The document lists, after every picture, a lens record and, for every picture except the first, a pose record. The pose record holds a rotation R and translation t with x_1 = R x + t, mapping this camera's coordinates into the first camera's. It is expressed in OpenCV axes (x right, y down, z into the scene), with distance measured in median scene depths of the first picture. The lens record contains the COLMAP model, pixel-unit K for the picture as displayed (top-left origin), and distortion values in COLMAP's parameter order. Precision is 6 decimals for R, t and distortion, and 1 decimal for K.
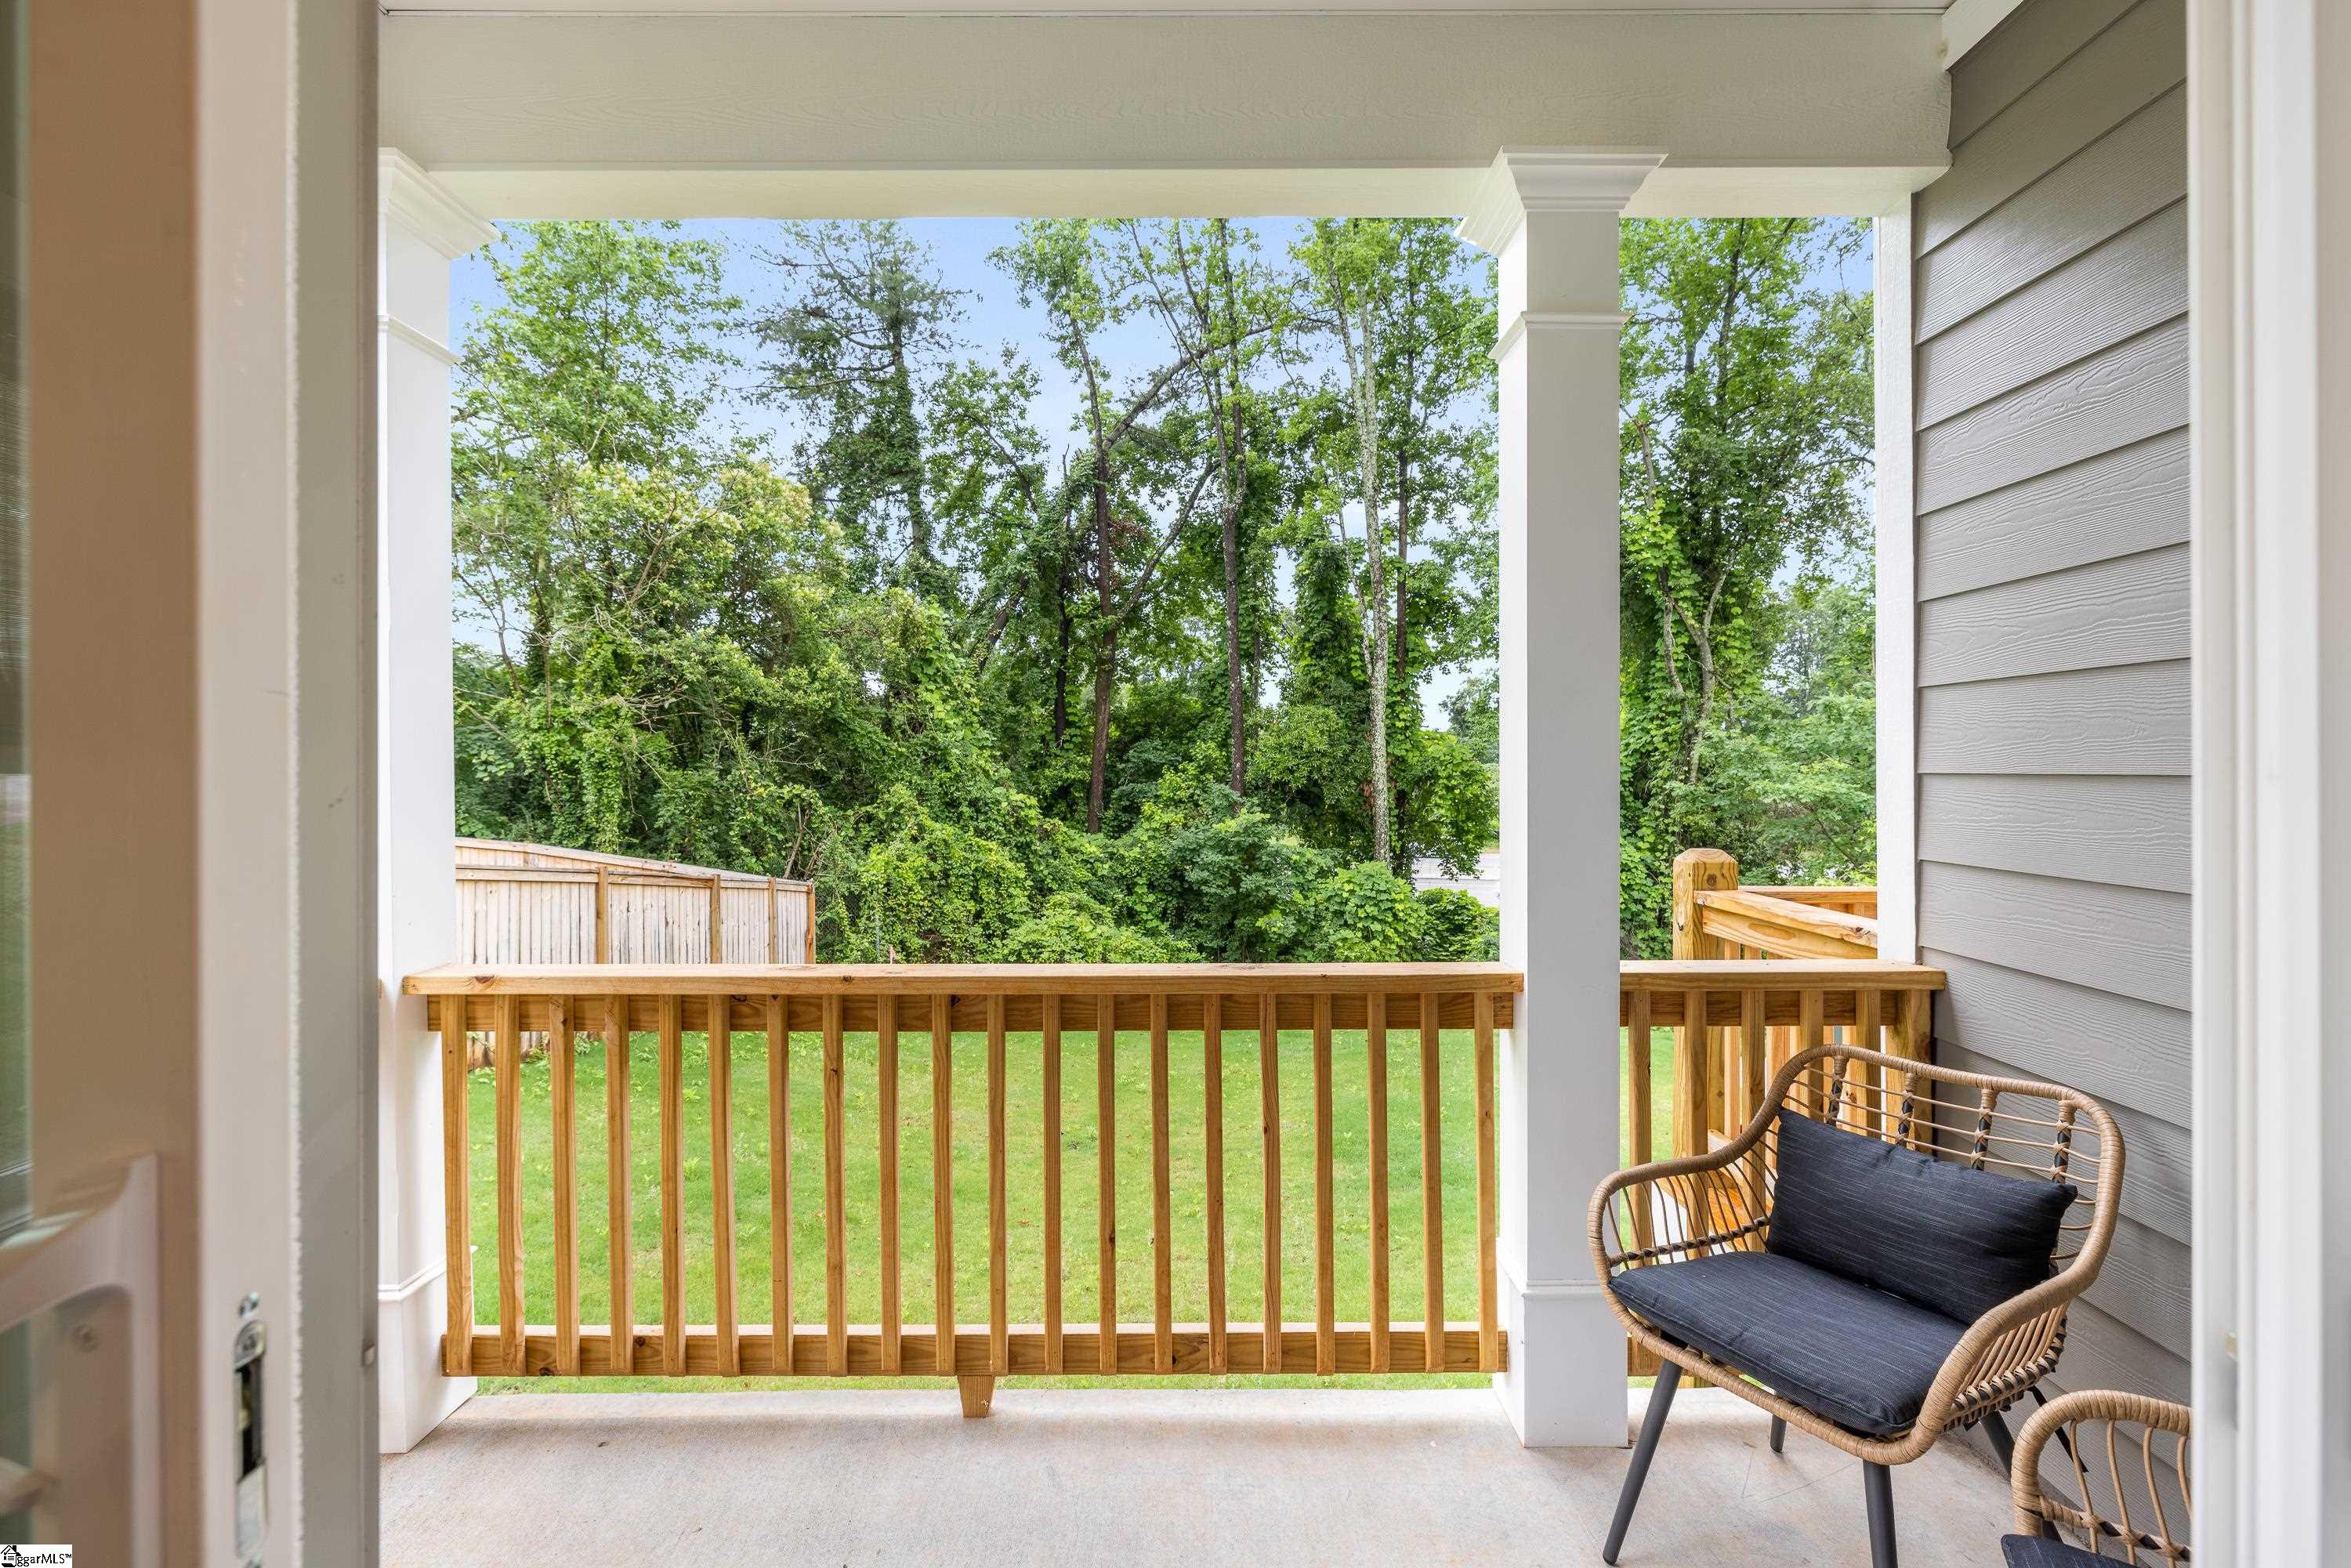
lens RADIAL K [[1050.5, 0, 1181.6], [0, 1050.5, 774.4], [0, 0, 1]] dist [0.000087, 0.000029]
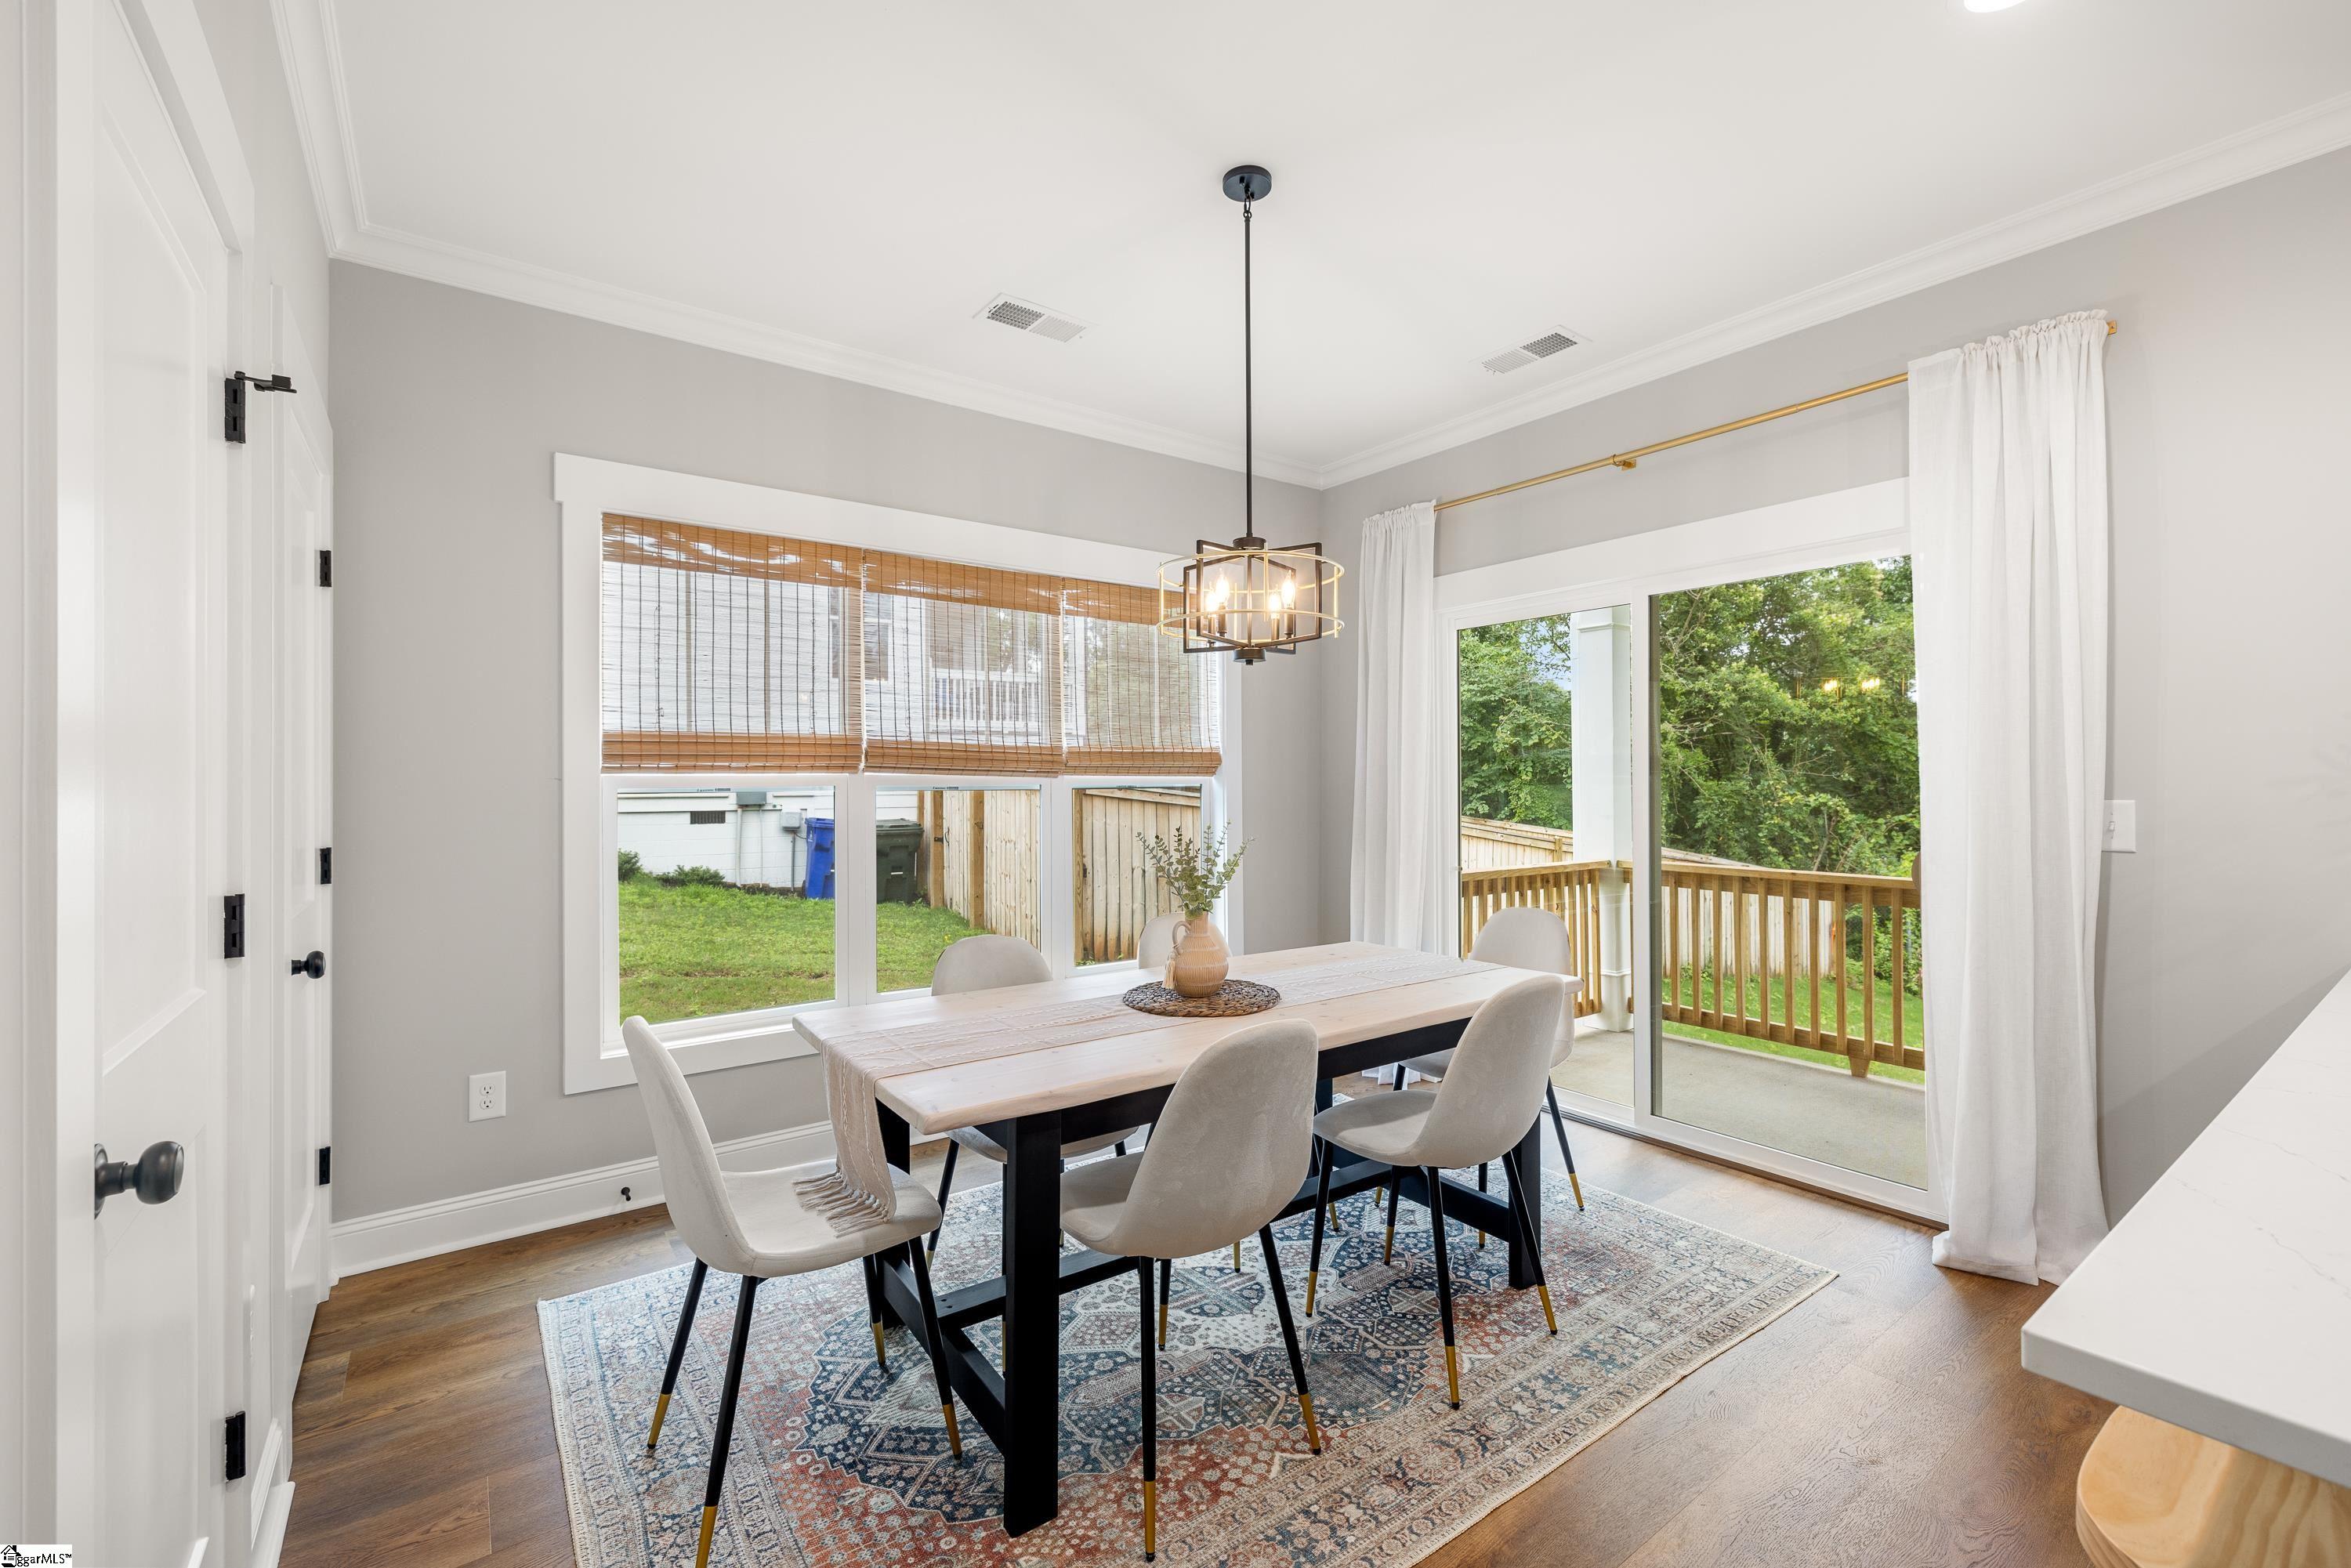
lens RADIAL K [[994.7, 0, 1180.6], [0, 994.7, 781.1], [0, 0, 1]] dist [0.002119, 0.000159]
pose [[0.593901, 0.000180, -0.804538, 0.077125], [-0.003217, 0.999993, -0.002151, 0.000804], [0.804531, 0.003866, 0.593898, -0.171855]]
